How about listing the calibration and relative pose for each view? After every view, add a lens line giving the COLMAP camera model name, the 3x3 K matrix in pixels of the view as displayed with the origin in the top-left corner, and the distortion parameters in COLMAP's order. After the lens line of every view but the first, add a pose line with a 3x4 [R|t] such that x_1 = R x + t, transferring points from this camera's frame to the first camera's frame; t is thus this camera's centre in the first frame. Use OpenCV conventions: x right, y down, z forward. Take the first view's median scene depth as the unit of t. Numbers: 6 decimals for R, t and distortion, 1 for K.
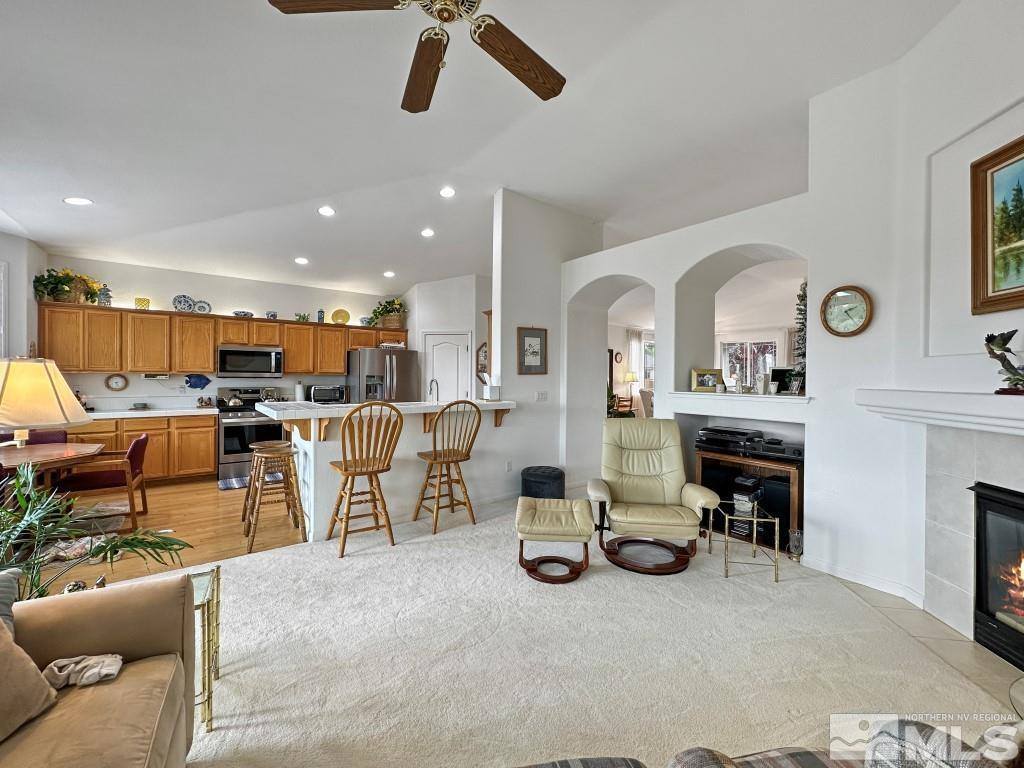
lens RADIAL K [[411.1, 0, 509.4], [0, 411.1, 377.0], [0, 0, 1]] dist [0.000114, 0.000178]
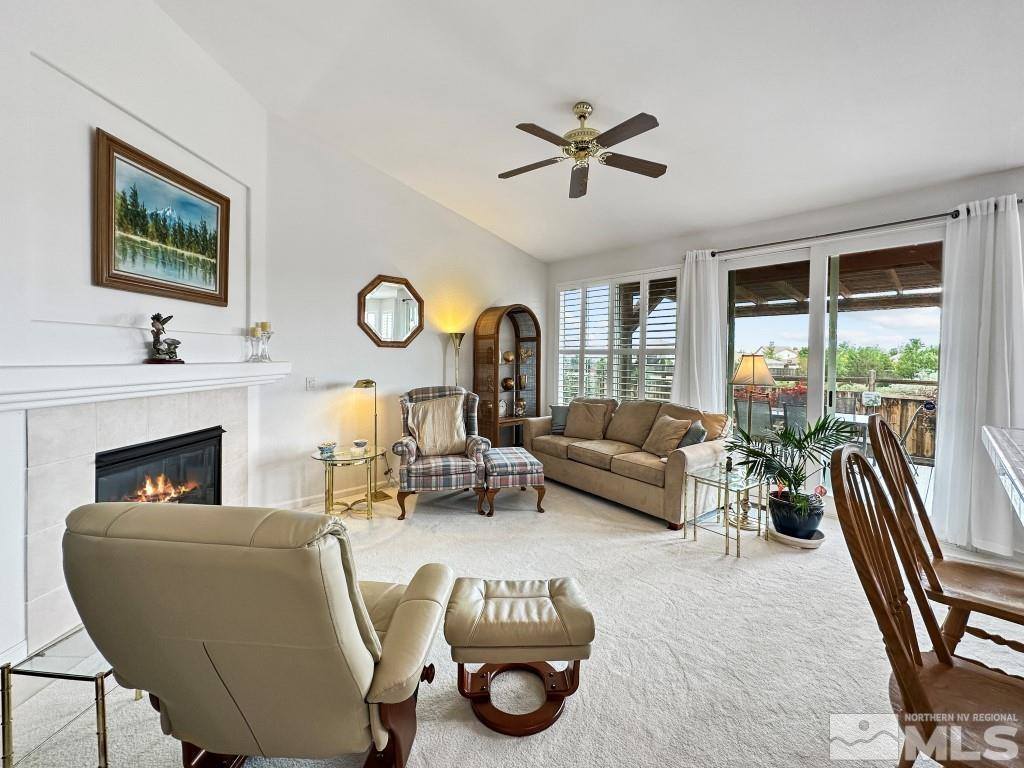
lens RADIAL K [[415.9, 0, 536.8], [0, 415.9, 363.4], [0, 0, 1]] dist [0.000104, 0.000082]
pose [[-0.991810, -0.030384, -0.124054, 0.202524], [-0.032759, 0.999316, 0.017151, -0.016256], [0.123448, 0.021075, -0.992127, 2.137182]]
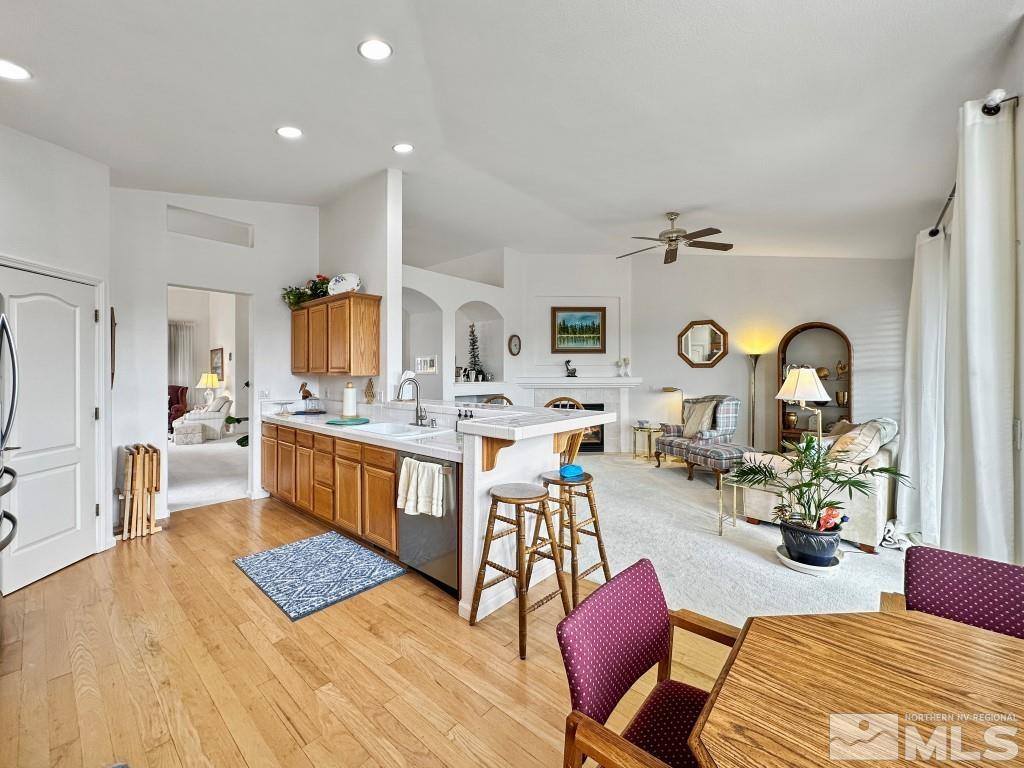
lens RADIAL K [[411.1, 0, 509.4], [0, 411.1, 377.0], [0, 0, 1]] dist [0.000114, 0.000178]
pose [[-0.192091, -0.021207, 0.981148, -2.062437], [0.000165, 0.999766, 0.021641, -0.032149], [-0.981377, 0.004319, -0.192042, 1.986058]]
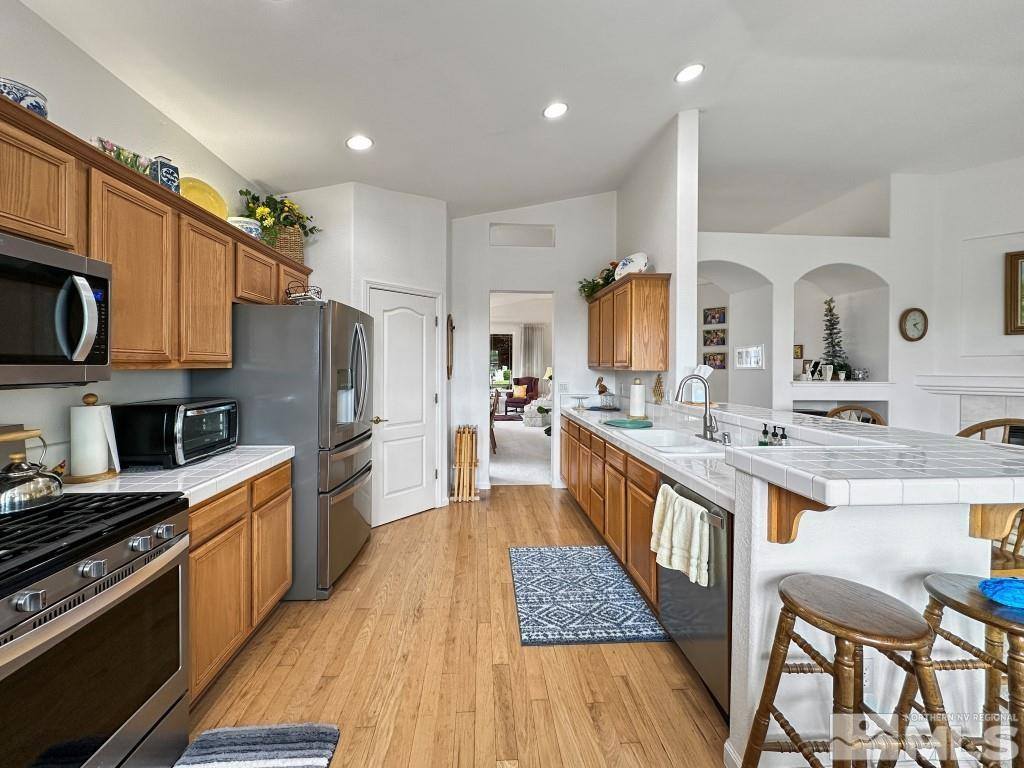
lens RADIAL K [[415.0, 0, 510.0], [0, 415.0, 368.9], [0, 0, 1]] dist [-0.001021, 0.000322]
pose [[0.562349, -0.013507, 0.826790, -1.721111], [0.003034, 0.999894, 0.014272, -0.028969], [-0.826894, -0.005518, 0.562330, 1.821008]]
